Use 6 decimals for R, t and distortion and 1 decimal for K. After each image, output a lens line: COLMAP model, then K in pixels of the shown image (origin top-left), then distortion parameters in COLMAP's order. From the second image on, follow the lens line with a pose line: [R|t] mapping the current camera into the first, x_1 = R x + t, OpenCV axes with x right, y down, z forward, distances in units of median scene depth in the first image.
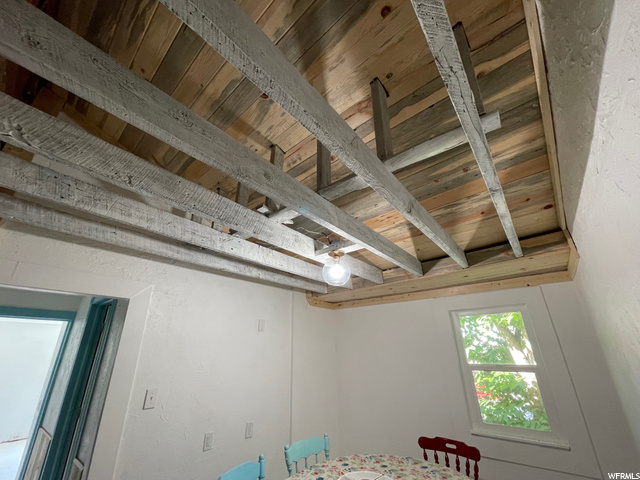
lens RADIAL K [[264.5, 0, 318.5], [0, 264.5, 239.6], [0, 0, 1]] dist [0.000362, -0.000271]
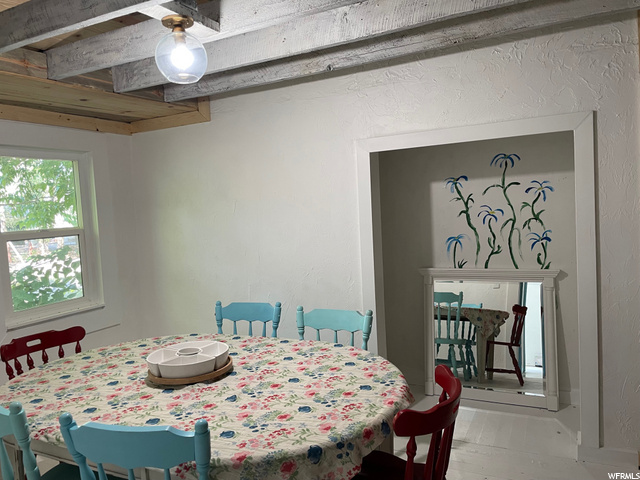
lens RADIAL K [[482.5, 0, 322.4], [0, 482.5, 241.2], [0, 0, 1]] dist [0.067170, -0.066944]
pose [[-0.218808, -0.050885, 0.974440, -0.867711], [-0.323930, 0.945793, -0.023349, 0.349453], [-0.920430, -0.320760, -0.223430, 0.718452]]
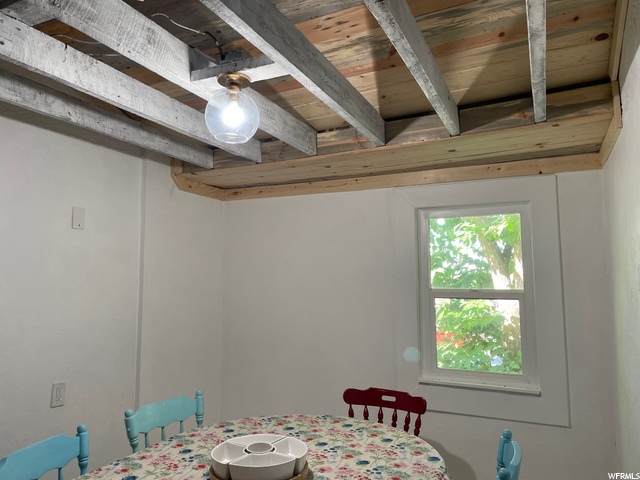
lens RADIAL K [[482.5, 0, 319.0], [0, 482.5, 224.8], [0, 0, 1]] dist [0.067170, -0.066944]
pose [[0.968169, 0.036516, 0.247619, 0.003518], [-0.104248, 0.958239, 0.266291, 0.043920], [-0.227555, -0.283628, 0.931544, 0.006921]]
